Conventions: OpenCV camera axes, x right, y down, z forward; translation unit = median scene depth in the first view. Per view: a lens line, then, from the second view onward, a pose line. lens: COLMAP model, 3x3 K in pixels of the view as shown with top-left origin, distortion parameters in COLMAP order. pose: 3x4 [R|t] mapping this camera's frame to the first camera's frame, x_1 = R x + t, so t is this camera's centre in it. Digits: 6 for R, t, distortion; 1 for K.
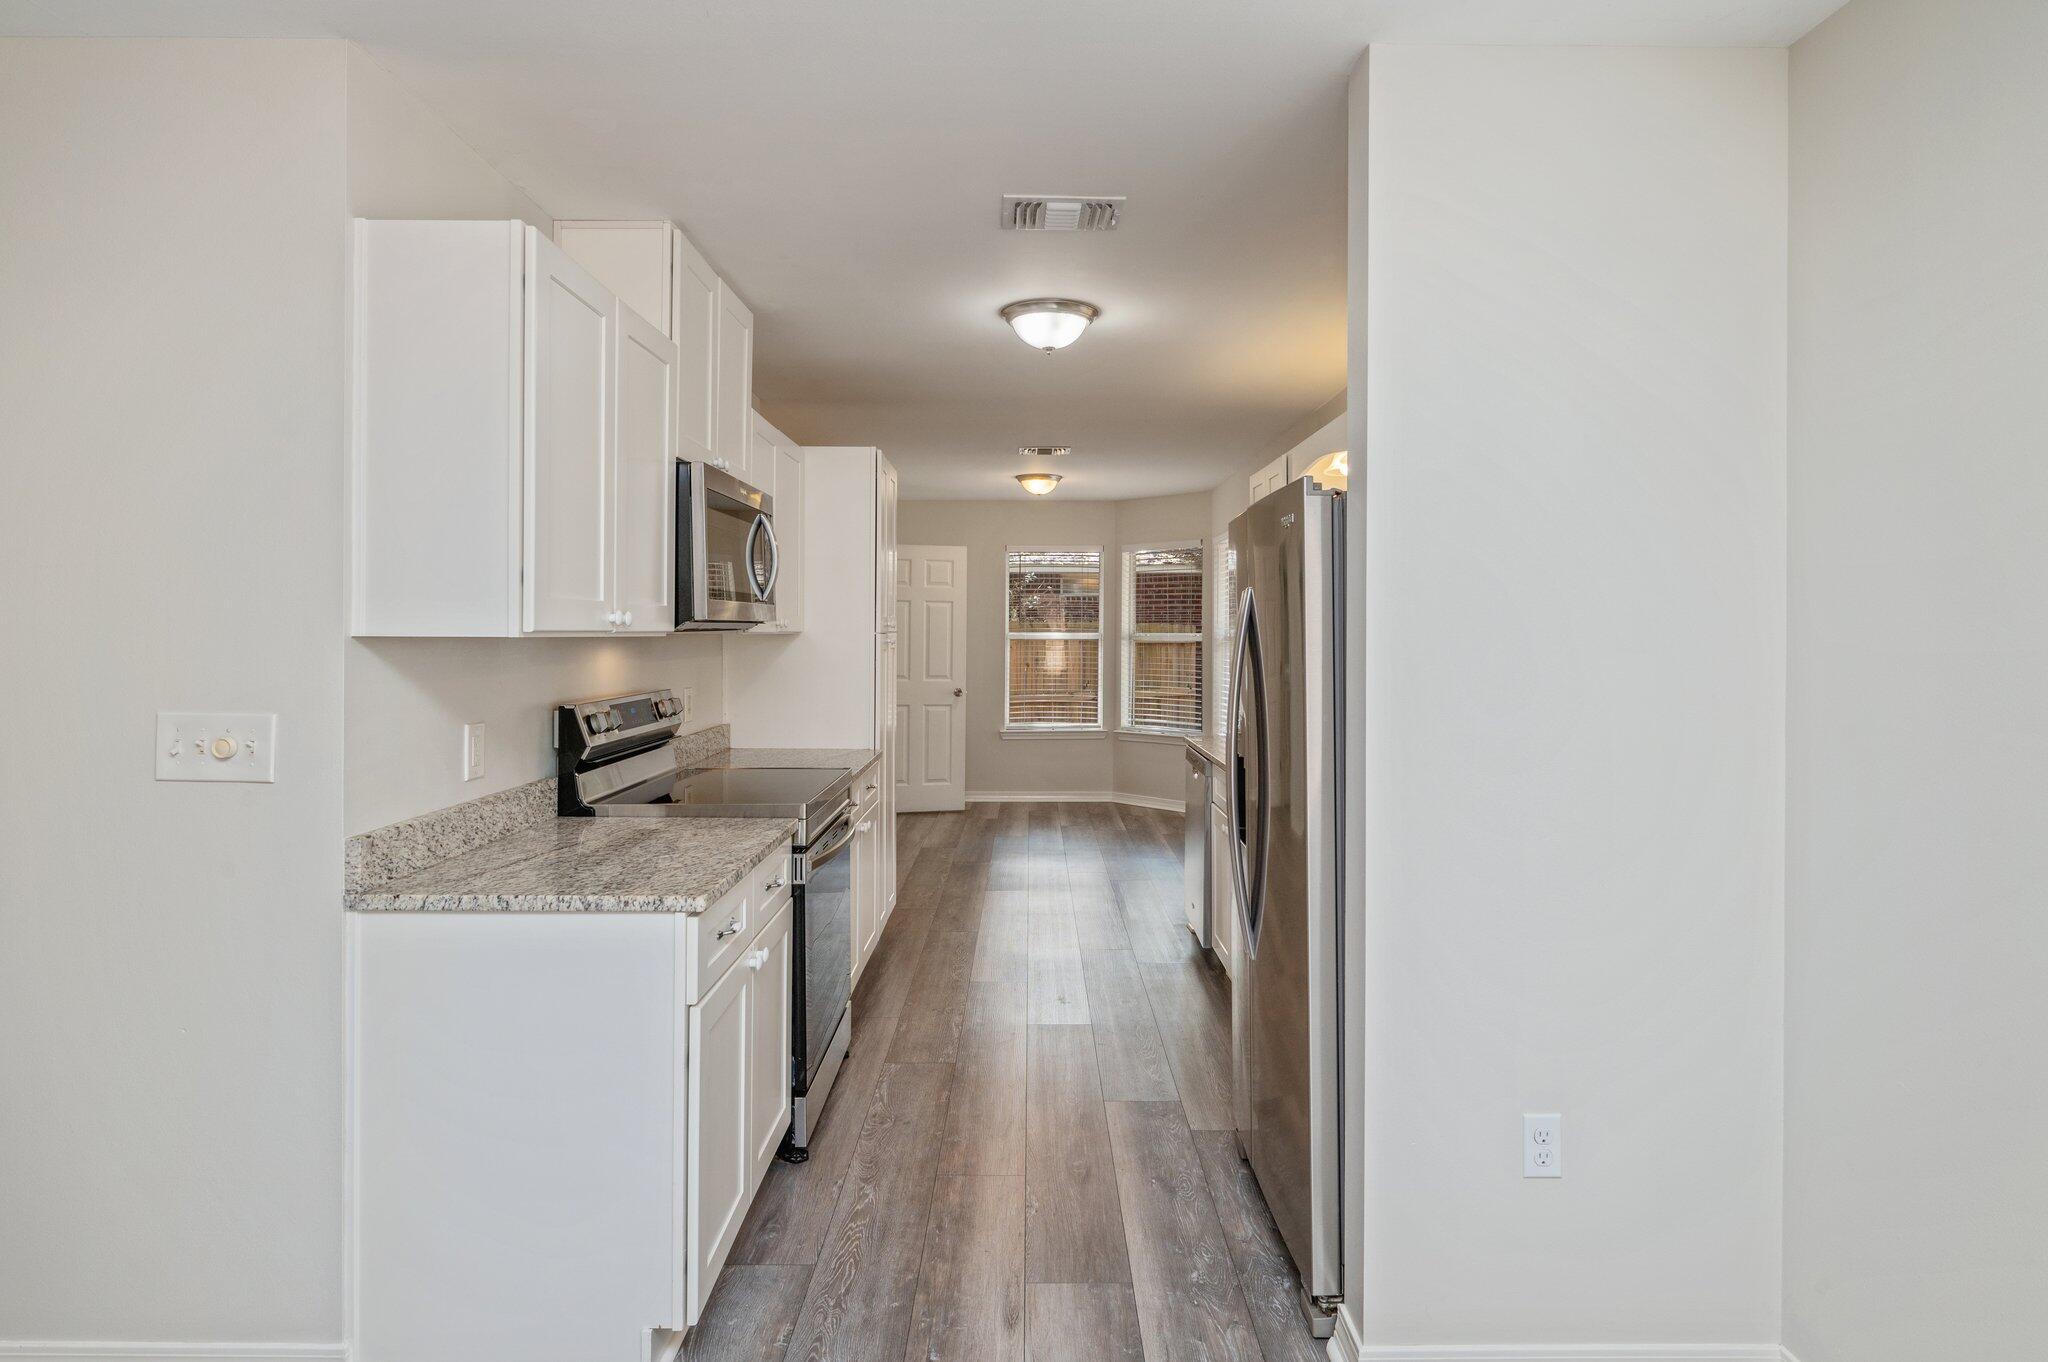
lens RADIAL K [[1091.6, 0, 1026.2], [0, 1091.6, 631.4], [0, 0, 1]] dist [-0.000973, -0.000054]
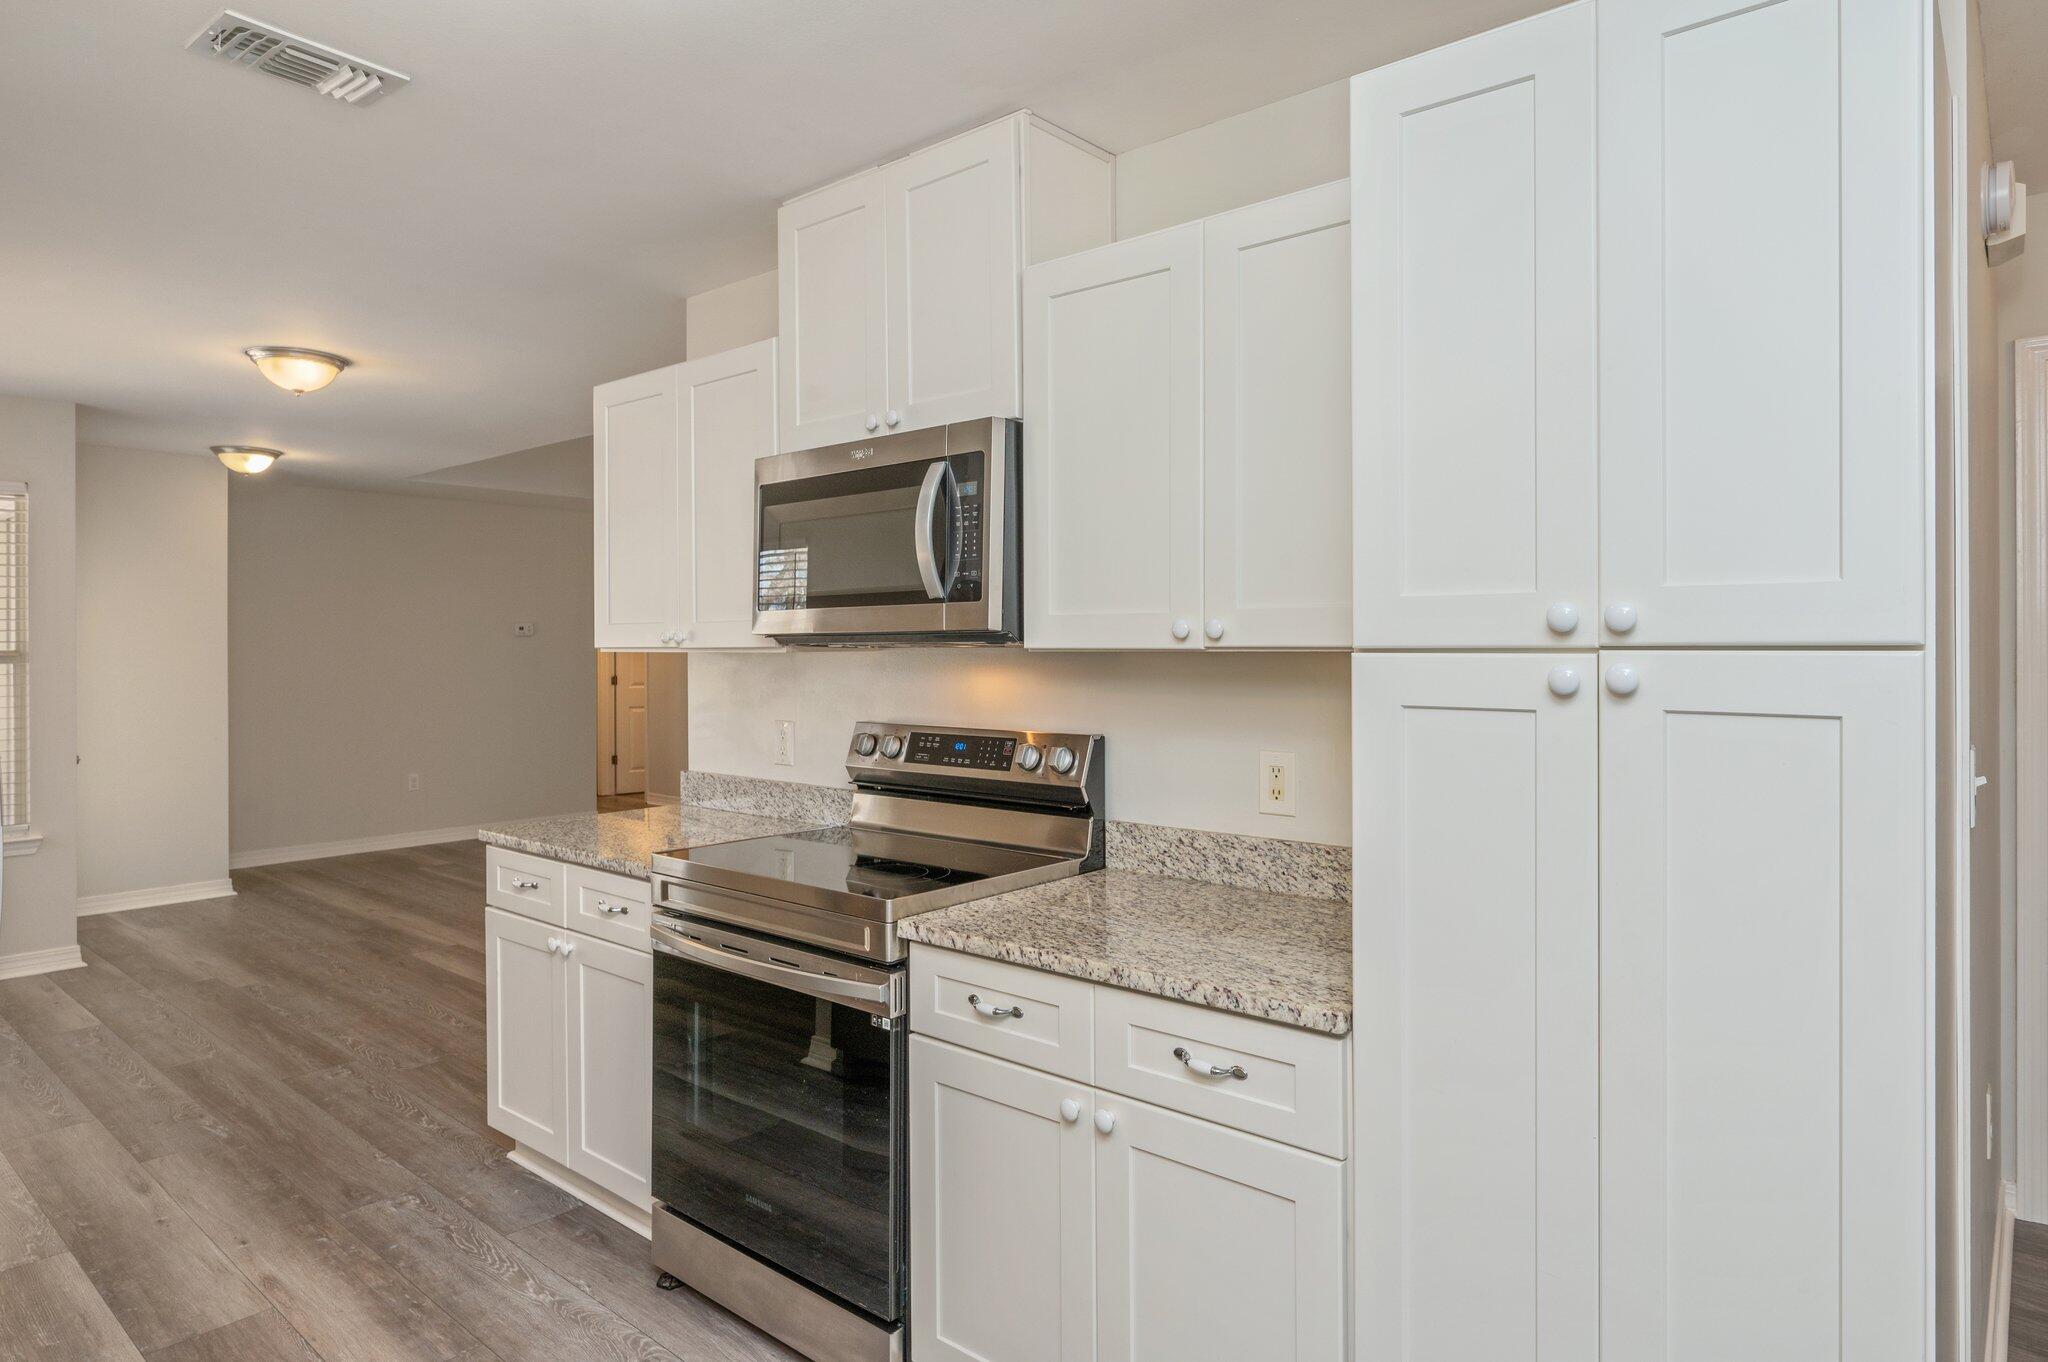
lens RADIAL K [[1189.1, 0, 1025.9], [0, 1189.1, 648.5], [0, 0, 1]] dist [-0.003064, -0.001559]
pose [[-0.647429, 0.000167, -0.762126, 0.342348], [0.000101, 1.000000, 0.000133, 0.001116], [0.762126, 0.000010, -0.647429, 2.014261]]
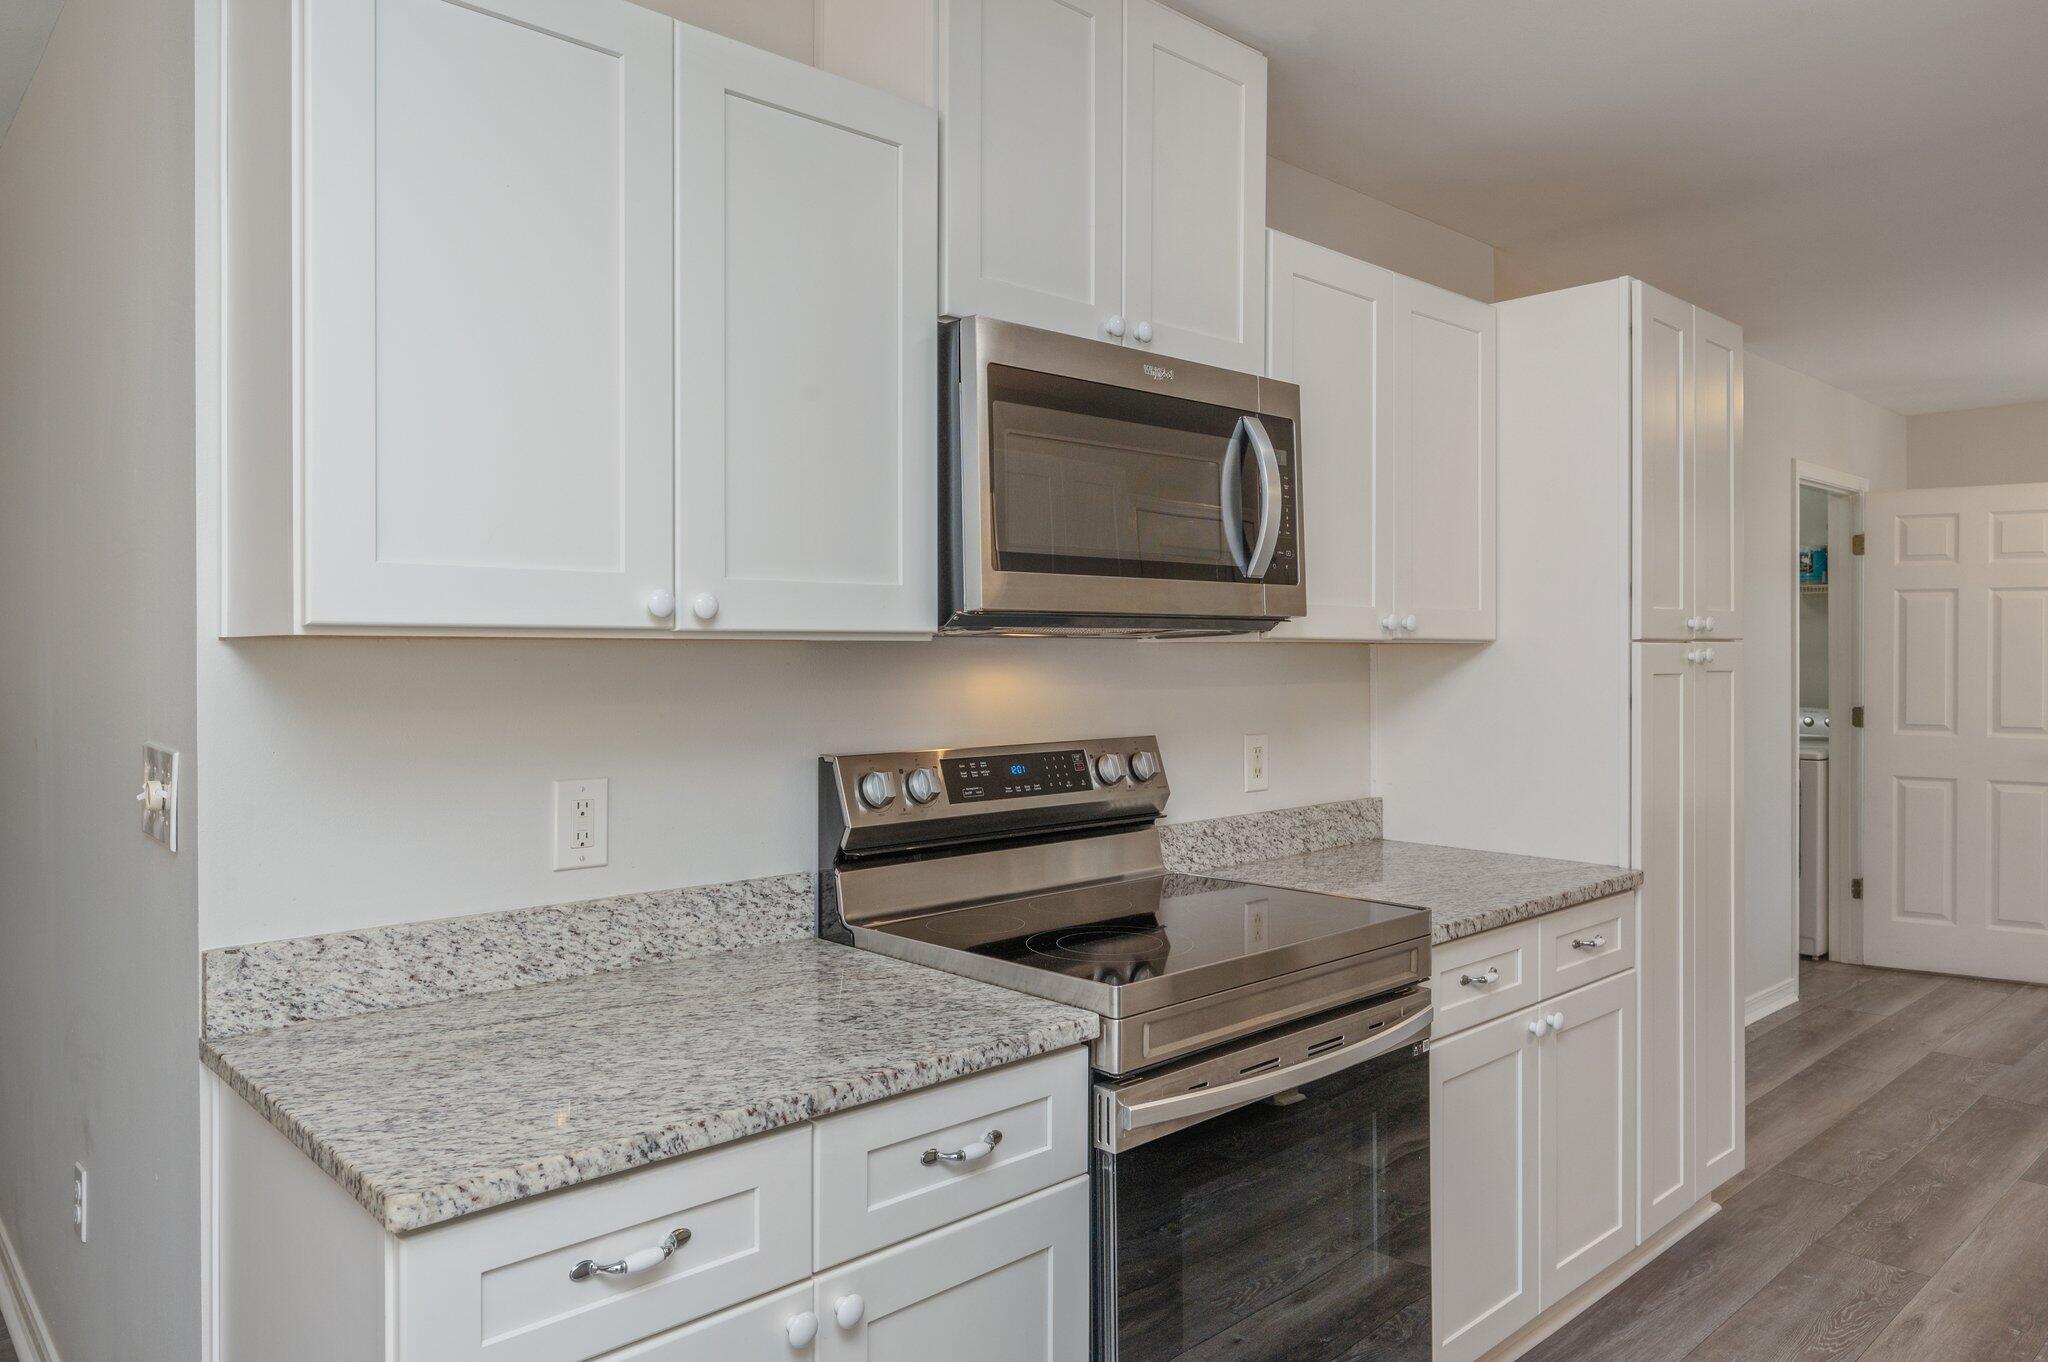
lens RADIAL K [[1365.4, 0, 1026.5], [0, 1365.4, 654.0], [0, 0, 1]] dist [-0.000248, 0.000090]
pose [[0.686714, -0.003128, -0.726921, 0.232116], [0.002991, 0.999994, -0.001477, 0.013520], [0.726921, -0.001160, 0.686720, 0.621741]]
